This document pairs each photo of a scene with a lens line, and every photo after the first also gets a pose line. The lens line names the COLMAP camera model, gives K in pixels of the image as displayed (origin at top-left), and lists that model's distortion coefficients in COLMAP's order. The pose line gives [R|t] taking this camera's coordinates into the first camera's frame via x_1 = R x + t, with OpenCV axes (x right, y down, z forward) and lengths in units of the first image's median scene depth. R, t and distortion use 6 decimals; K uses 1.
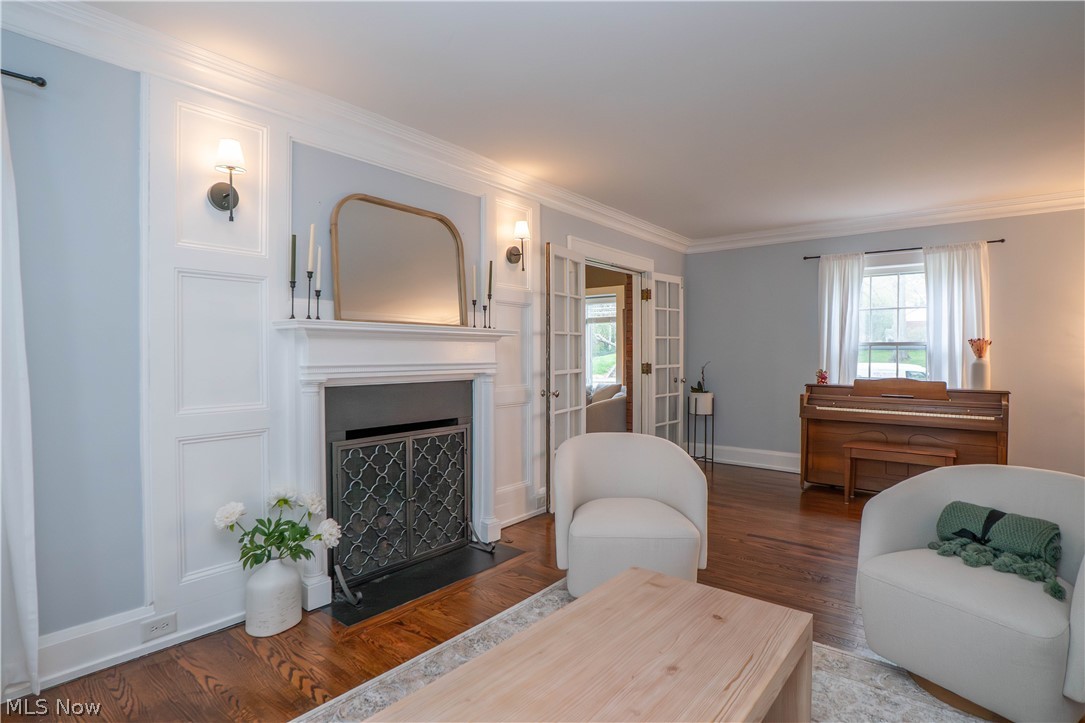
lens RADIAL K [[550.5, 0, 535.0], [0, 550.5, 357.8], [0, 0, 1]] dist [-0.036017, 0.008027]
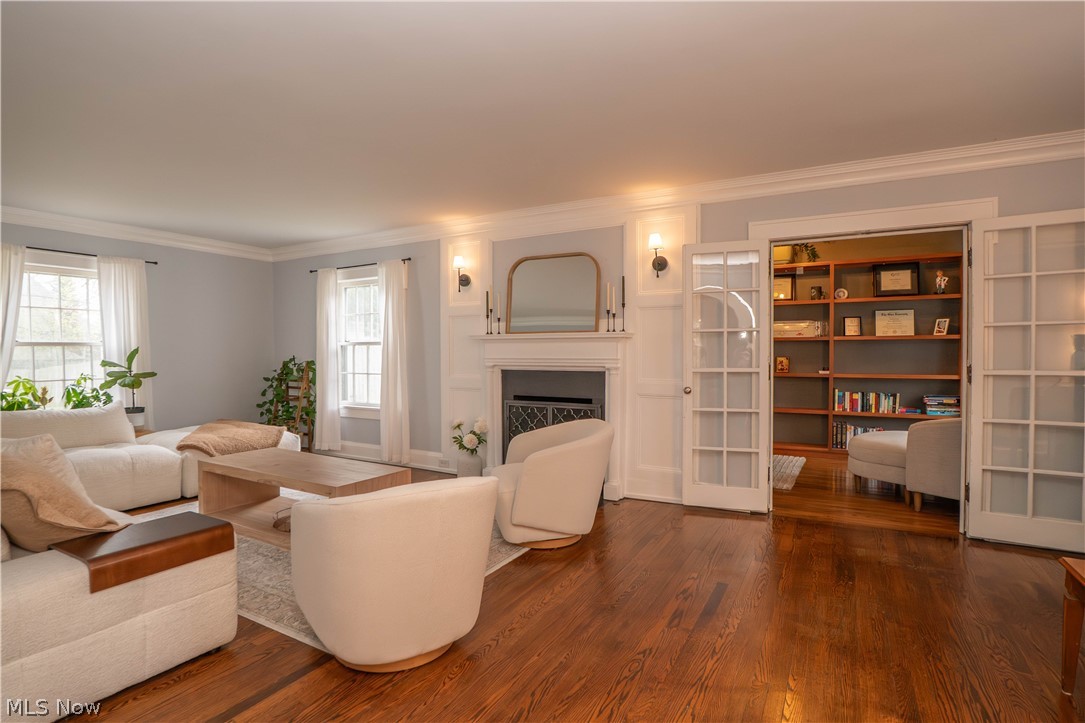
lens RADIAL K [[550.5, 0, 526.4], [0, 550.5, 357.6], [0, 0, 1]] dist [-0.036017, 0.008027]
pose [[0.156499, 0.013814, -0.987582, 1.097637], [-0.003293, 0.999904, 0.013465, -0.009548], [0.987673, 0.001145, 0.156529, 0.588534]]
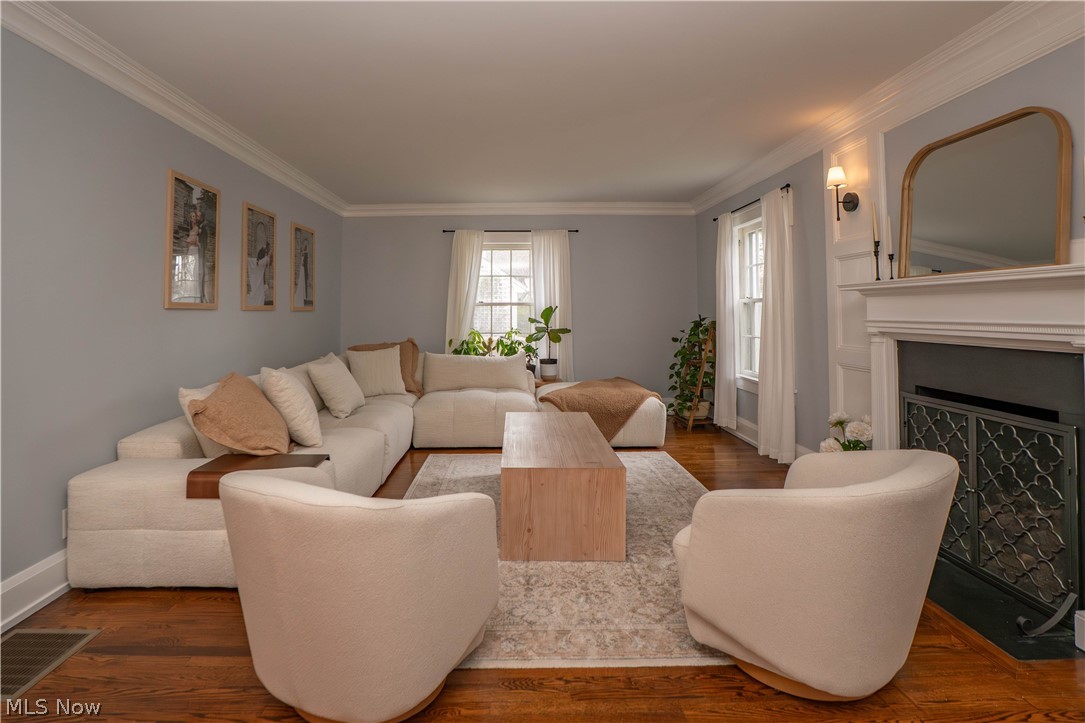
lens RADIAL K [[550.5, 0, 514.0], [0, 550.5, 292.1], [0, 0, 1]] dist [-0.036017, 0.008027]
pose [[-0.763423, -0.018869, -0.645623, 0.685104], [0.000164, 0.999568, -0.029407, -0.008529], [0.645899, -0.022556, -0.763090, 0.998017]]
